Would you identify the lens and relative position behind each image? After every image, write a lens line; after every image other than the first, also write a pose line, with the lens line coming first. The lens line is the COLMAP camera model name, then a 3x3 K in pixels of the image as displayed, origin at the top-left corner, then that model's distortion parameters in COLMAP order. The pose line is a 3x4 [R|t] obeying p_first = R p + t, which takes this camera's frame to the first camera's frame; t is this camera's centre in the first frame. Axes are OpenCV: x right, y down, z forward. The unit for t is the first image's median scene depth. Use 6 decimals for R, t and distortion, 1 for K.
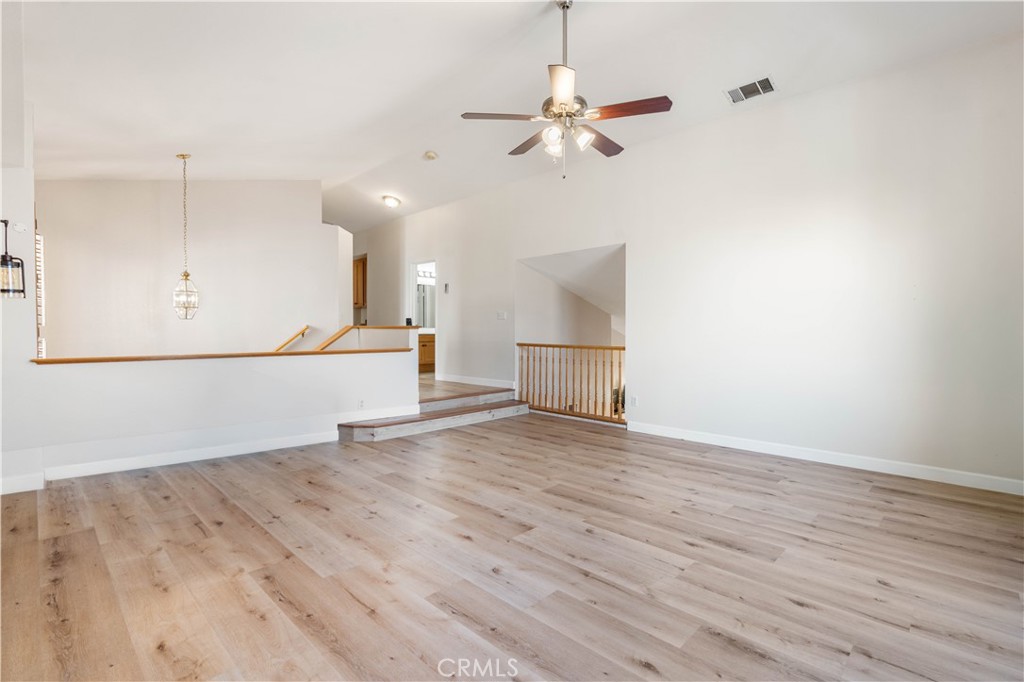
lens RADIAL K [[458.0, 0, 512.0], [0, 458.0, 341.0], [0, 0, 1]] dist [-0.004958, 0.000316]
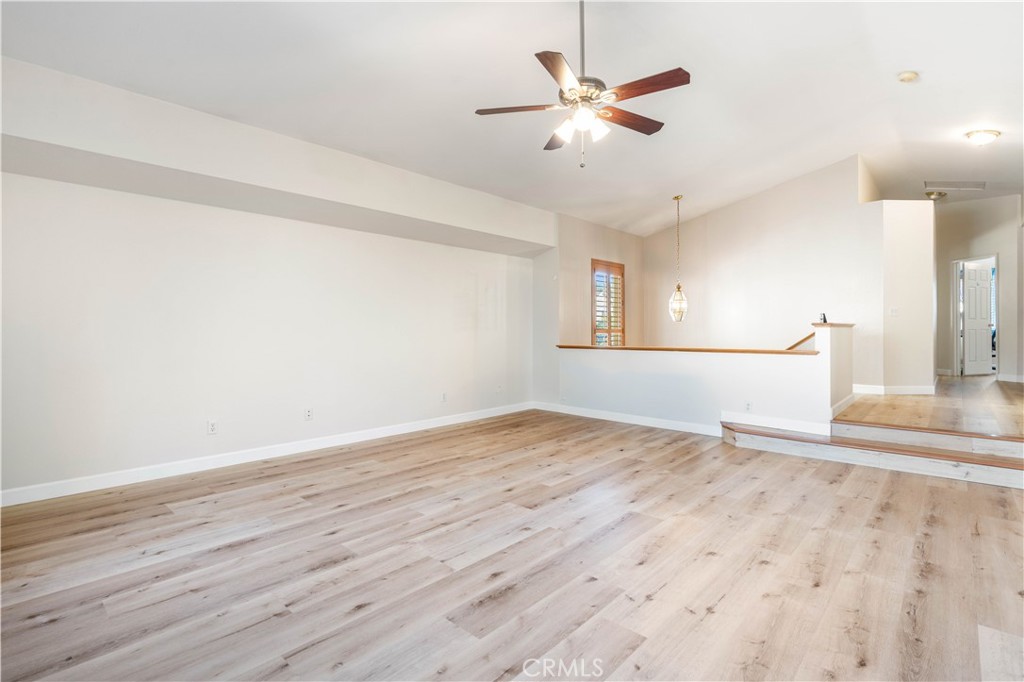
lens RADIAL K [[467.2, 0, 517.7], [0, 467.2, 332.1], [0, 0, 1]] dist [-0.004644, 0.000422]
pose [[0.068910, 0.000934, -0.997622, 1.045258], [-0.017662, 0.999844, -0.000284, -0.013749], [0.997467, 0.017639, 0.068916, 0.794234]]
